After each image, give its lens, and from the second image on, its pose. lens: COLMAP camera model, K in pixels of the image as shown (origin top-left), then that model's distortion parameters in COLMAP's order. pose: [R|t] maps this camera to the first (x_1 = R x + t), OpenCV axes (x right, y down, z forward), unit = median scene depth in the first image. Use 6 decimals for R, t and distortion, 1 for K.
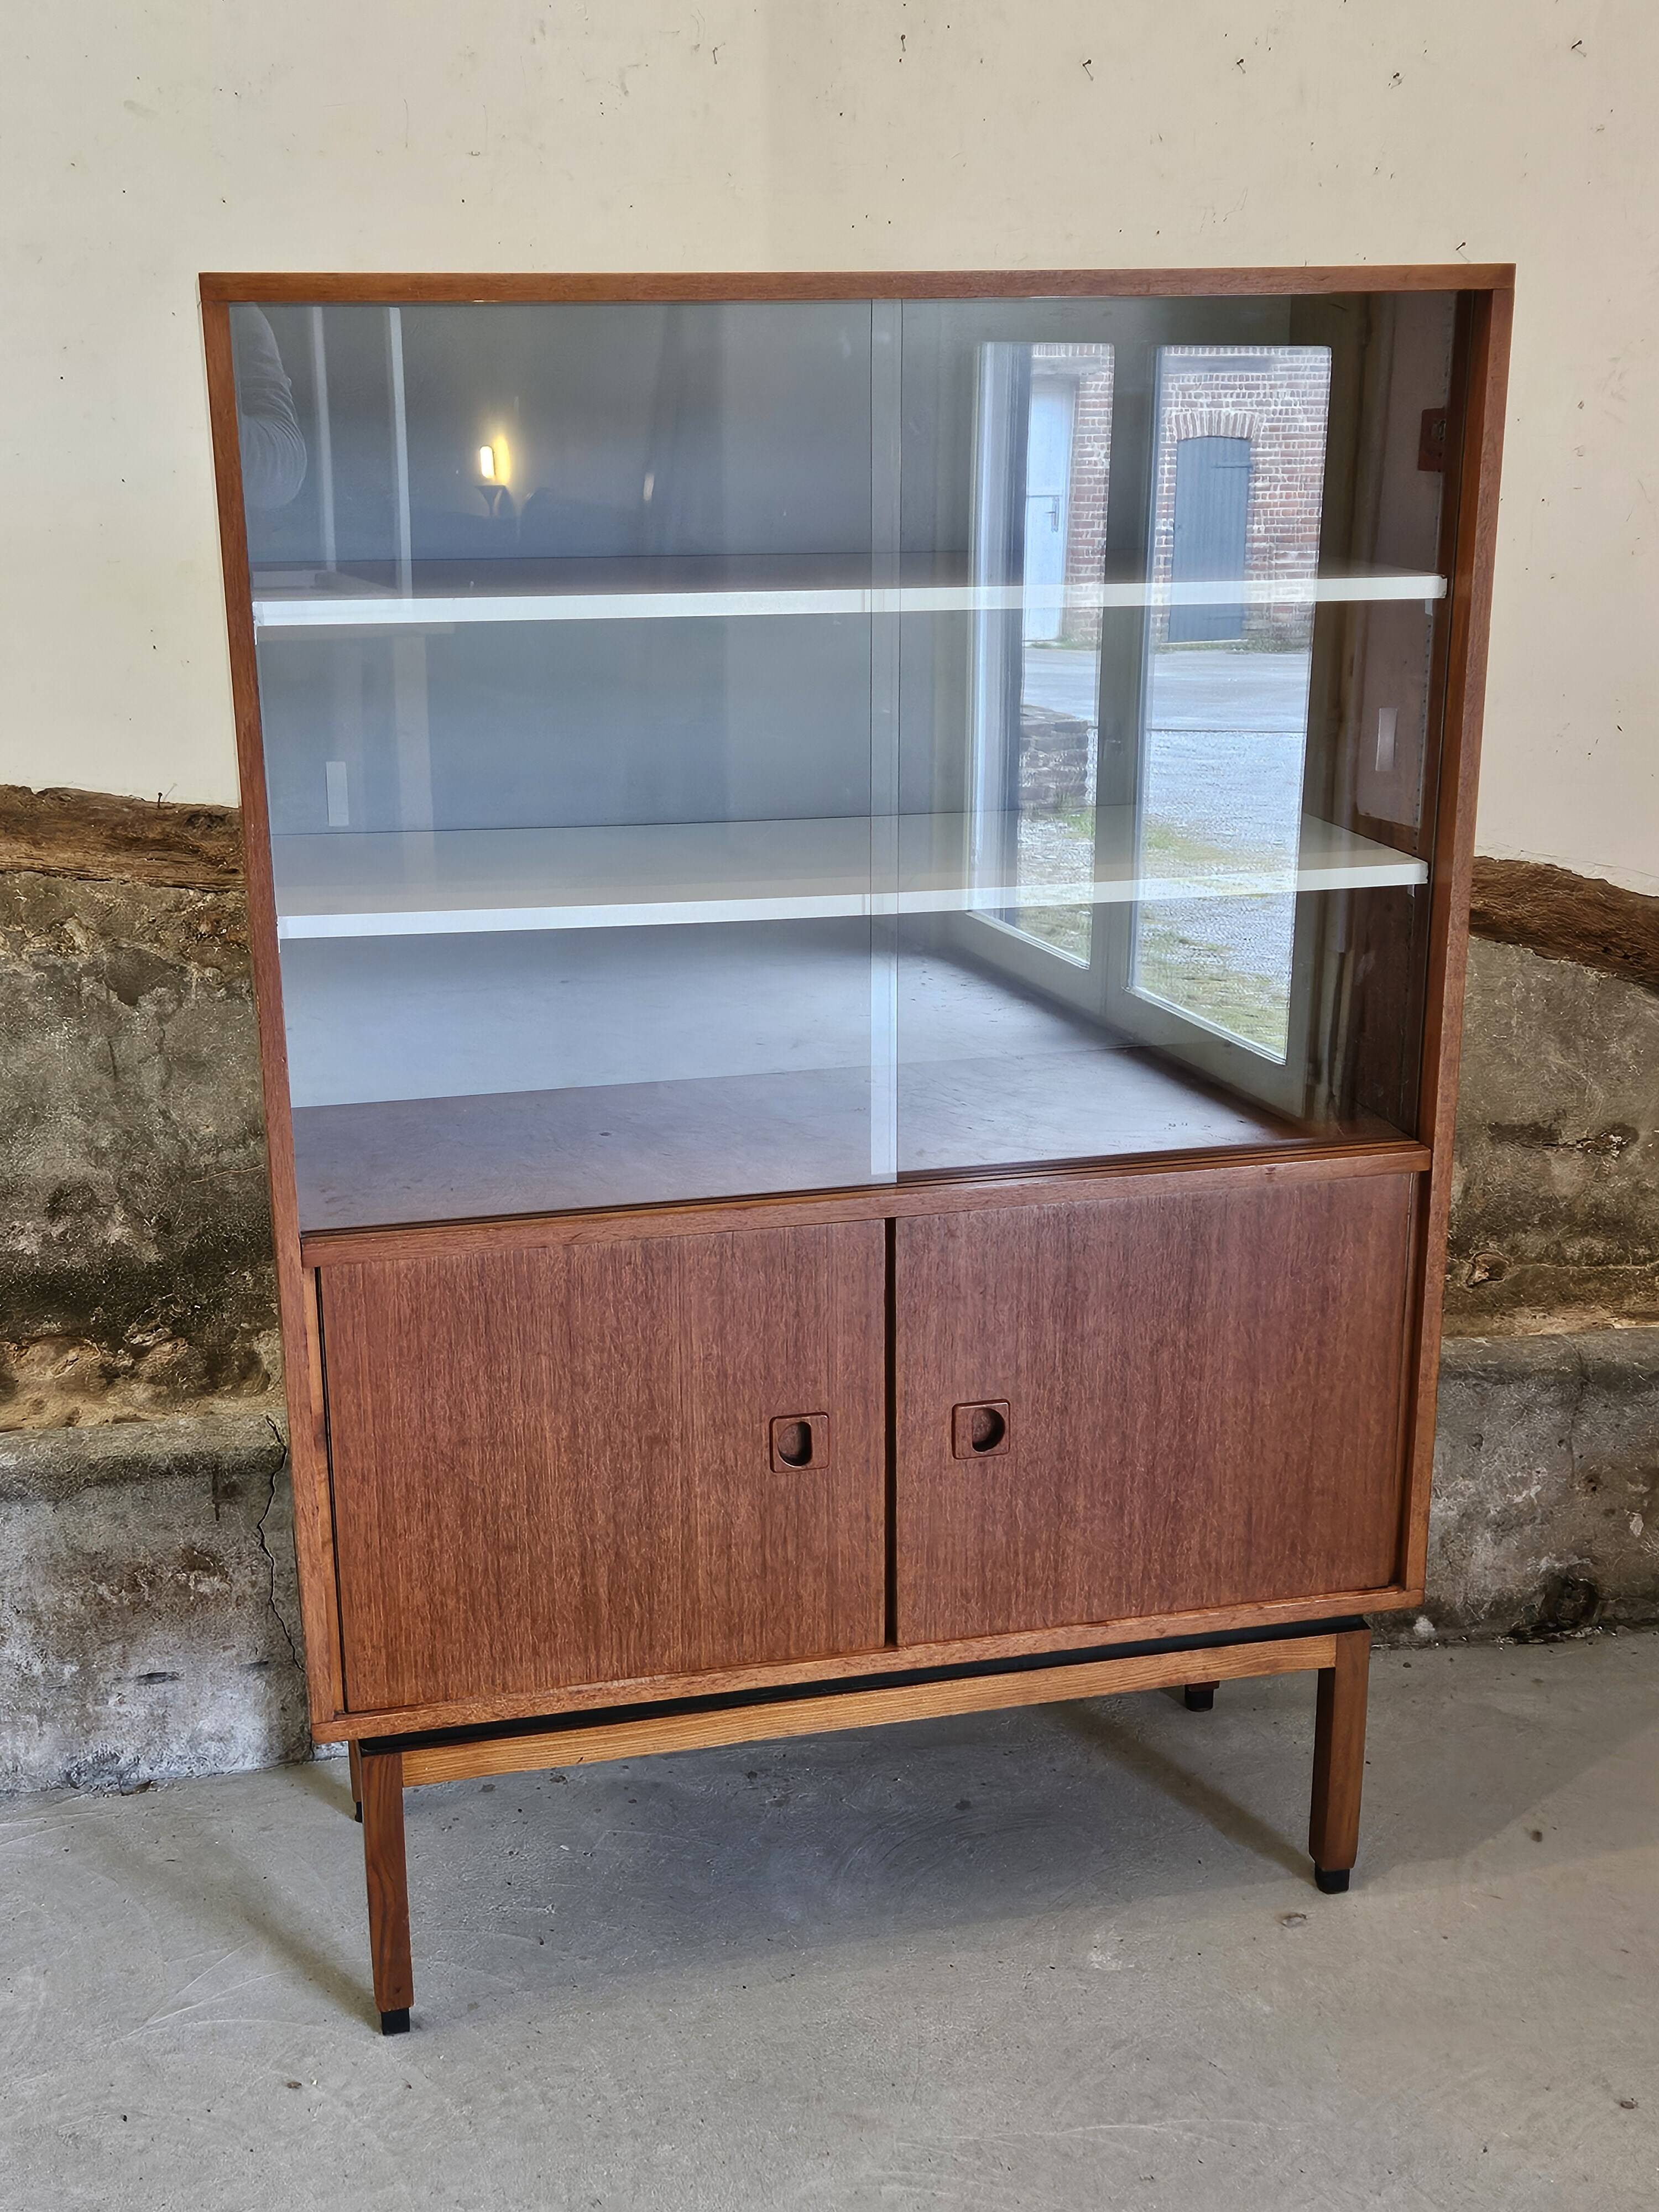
lens RADIAL K [[2549.3, 0, 782.6], [0, 2549.3, 1107.4], [0, 0, 1]] dist [0.064261, 0.000000]
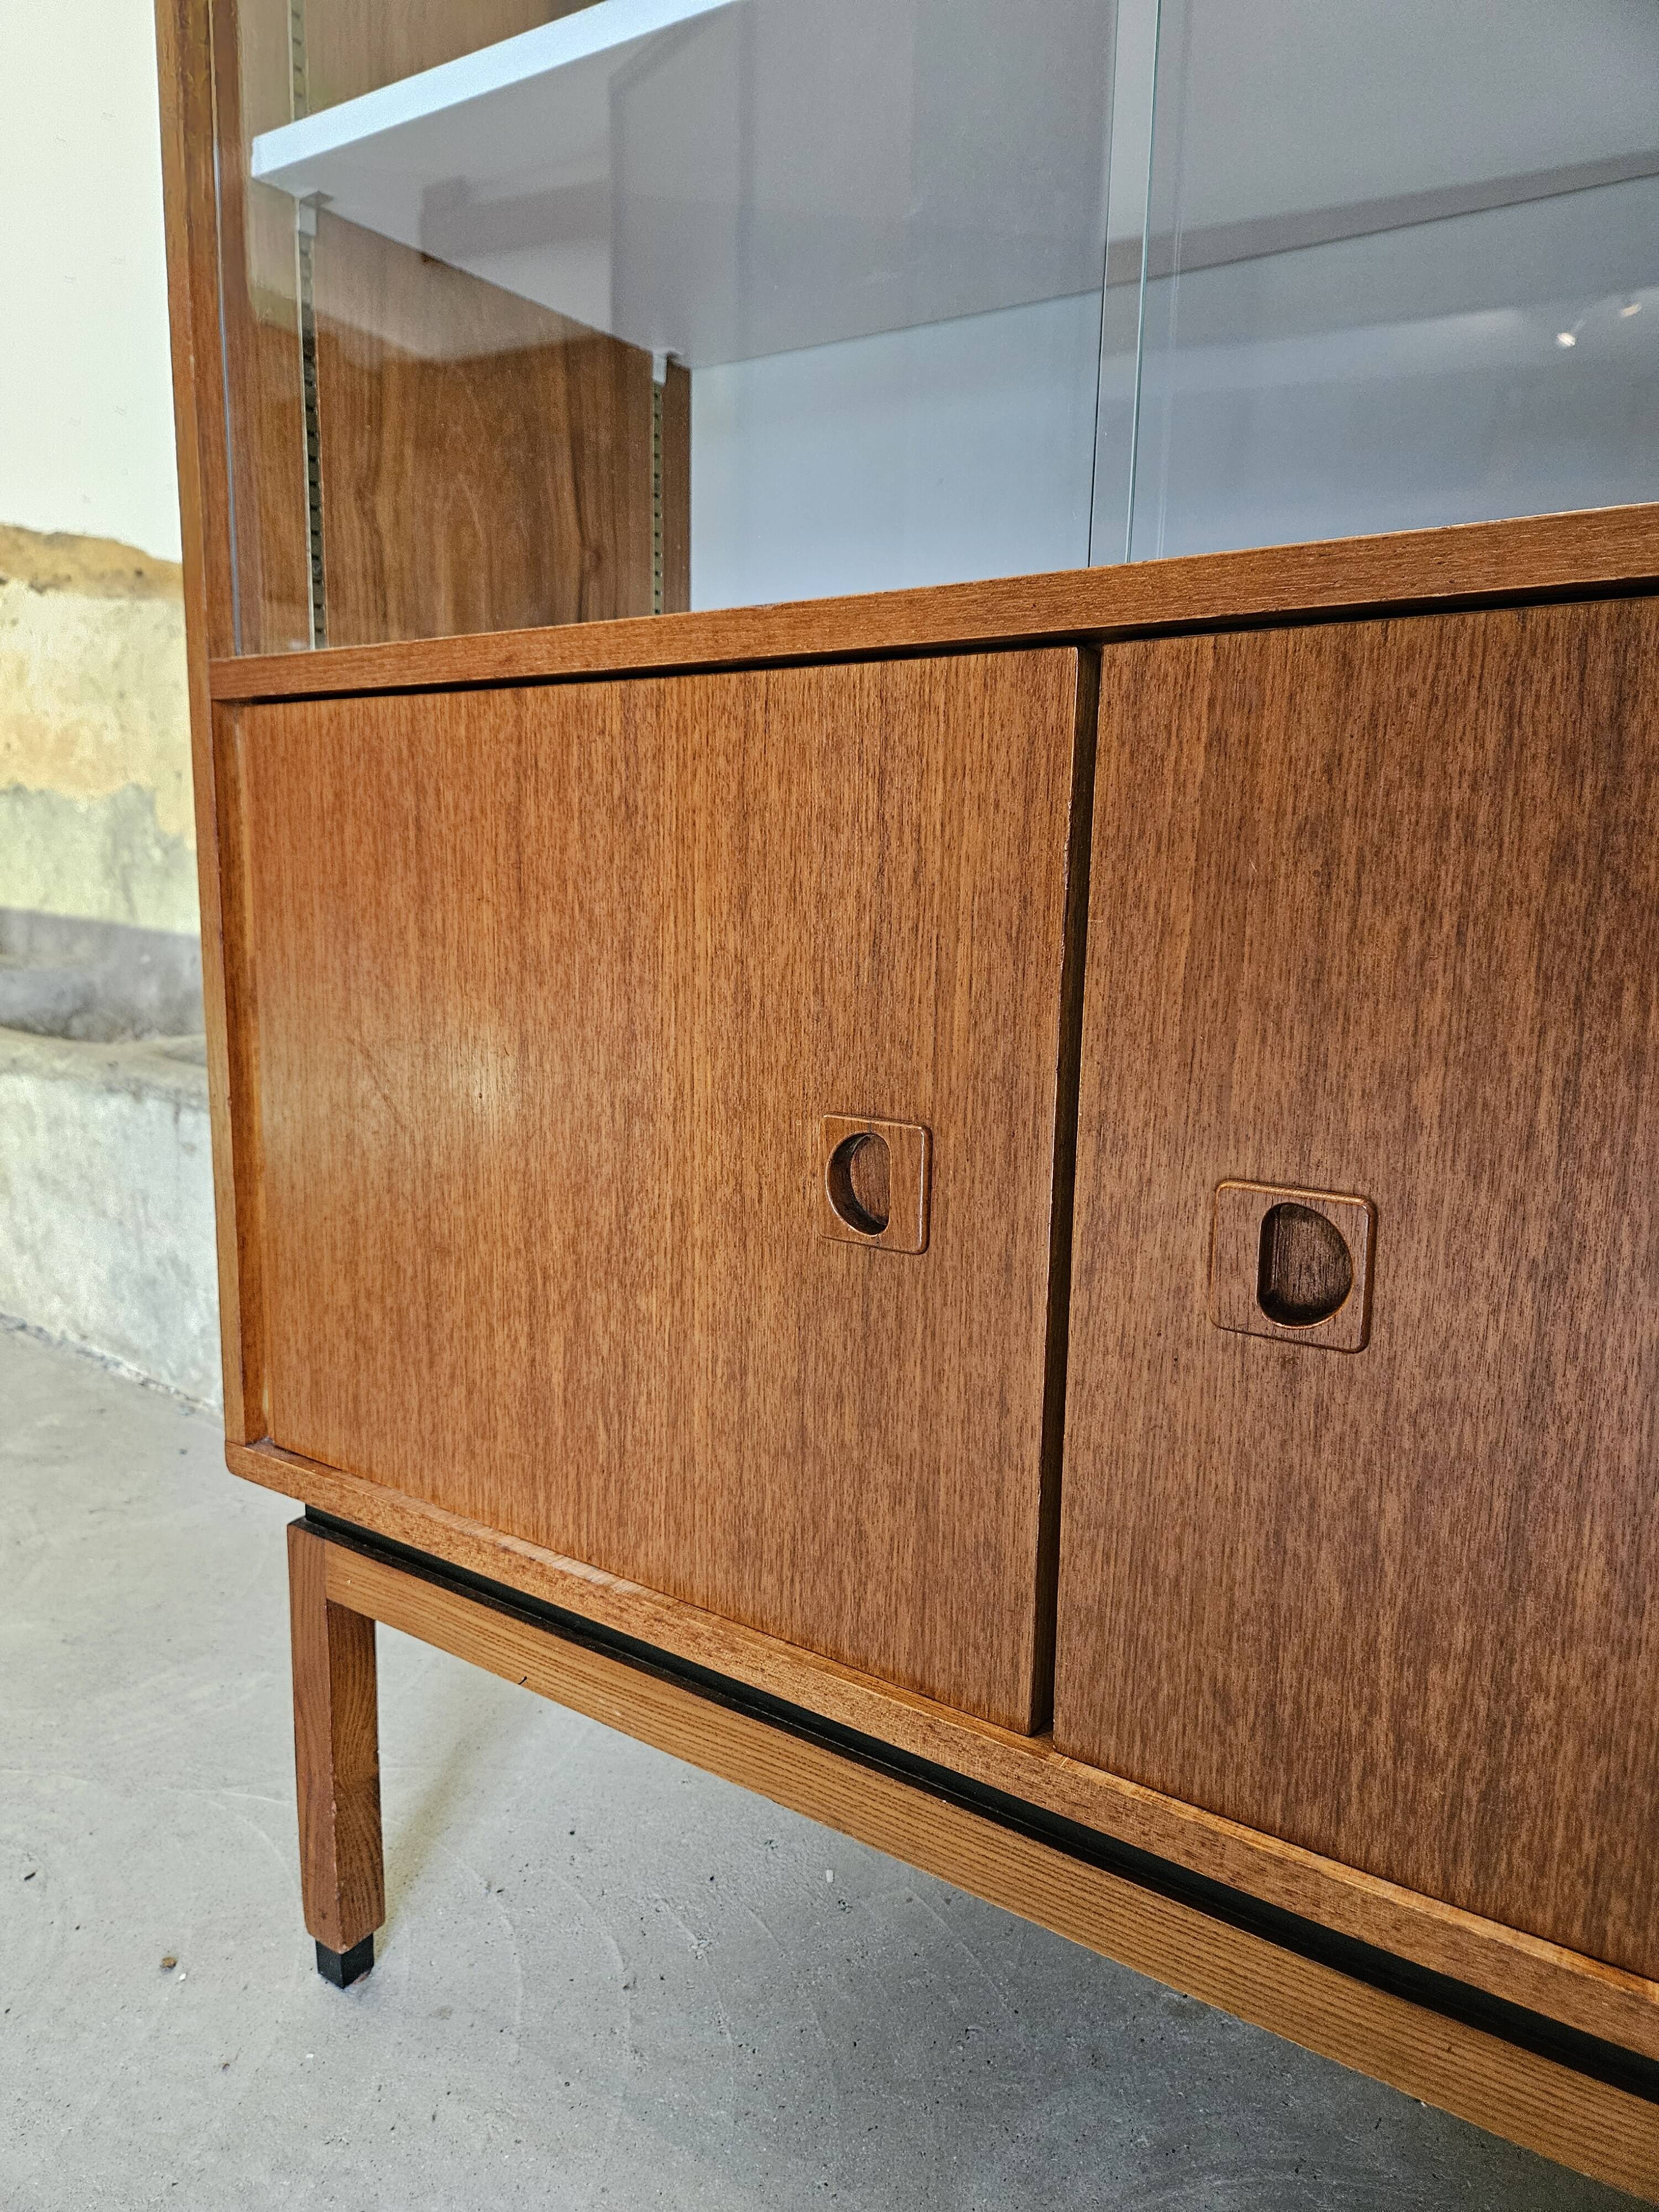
lens RADIAL K [[1465.9, 0, 811.5], [0, 1465.9, 1100.2], [0, 0, 1]] dist [0.078165, -0.060663]
pose [[0.675073, 0.137789, -0.724770, 0.160669], [-0.237496, 0.970696, -0.036667, 0.110771], [0.698479, 0.196883, 0.688015, 0.692222]]
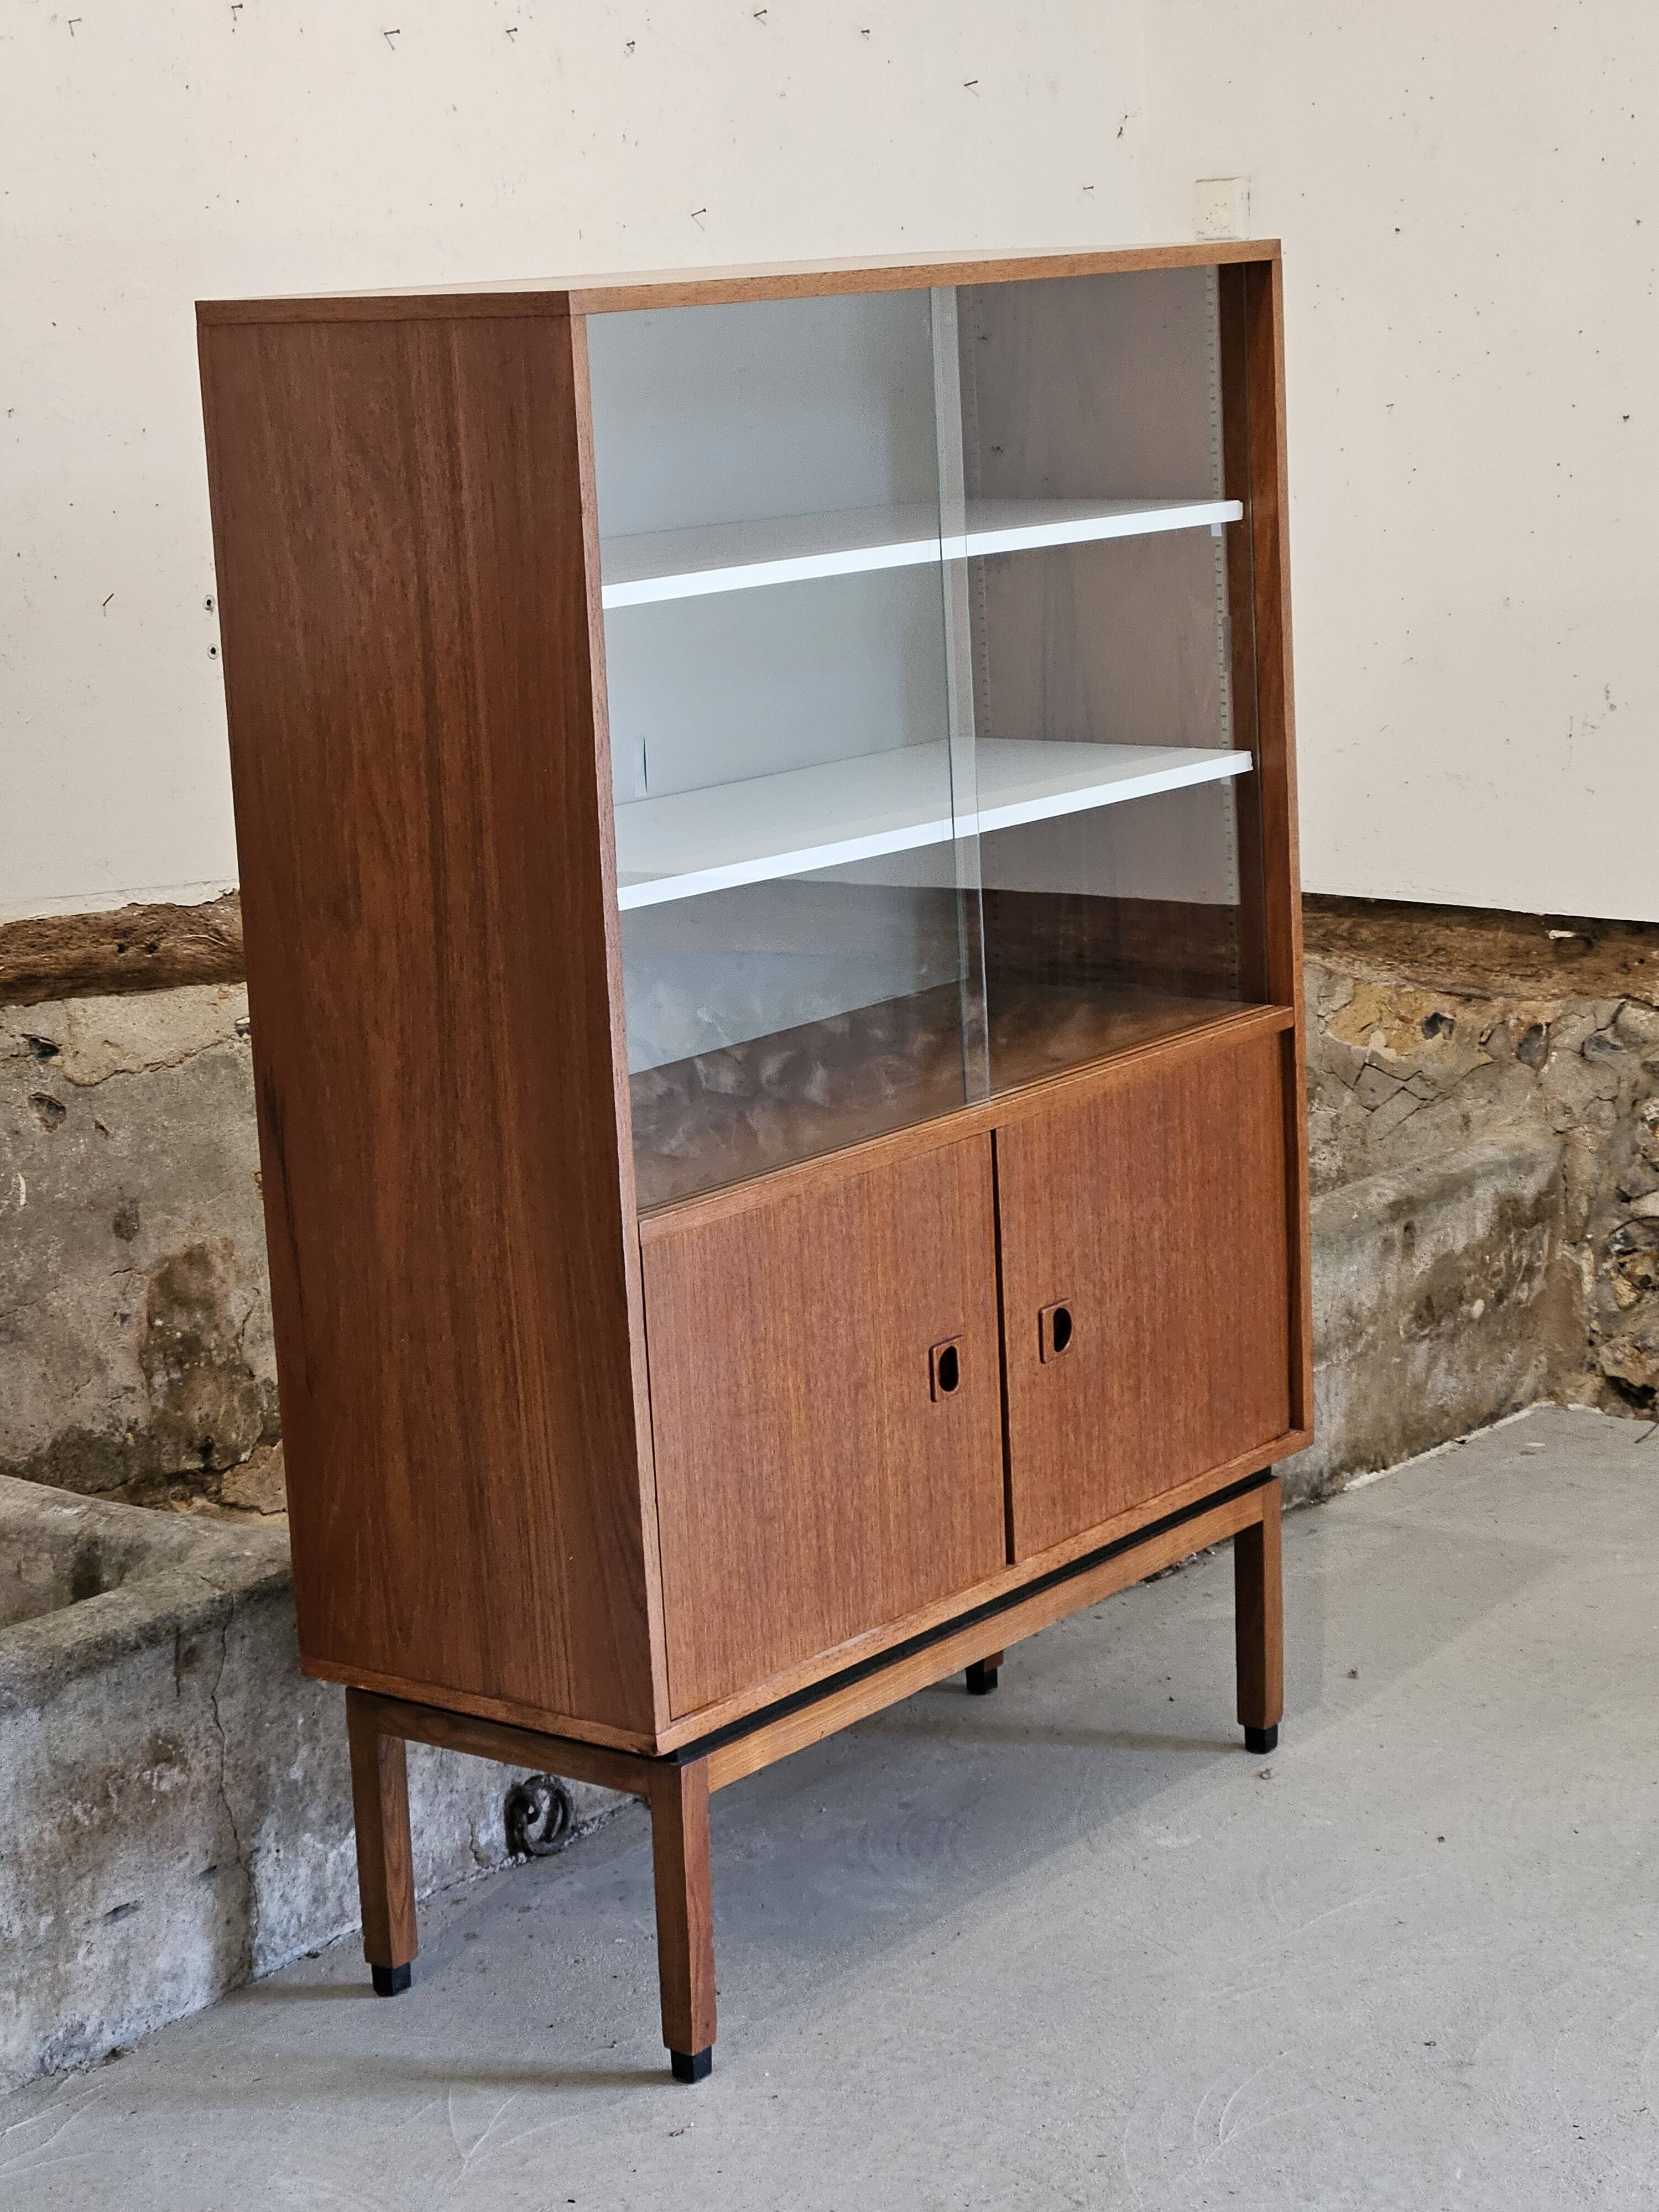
lens RADIAL K [[4336.1, 0, 833.0], [0, 4336.1, 1065.1], [0, 0, 1]] dist [0.017645, 0.000000]
pose [[0.771229, -0.150262, 0.618569, -0.929922], [0.219683, 0.974866, -0.037087, 0.058266], [-0.597449, 0.164491, 0.784855, -0.306011]]
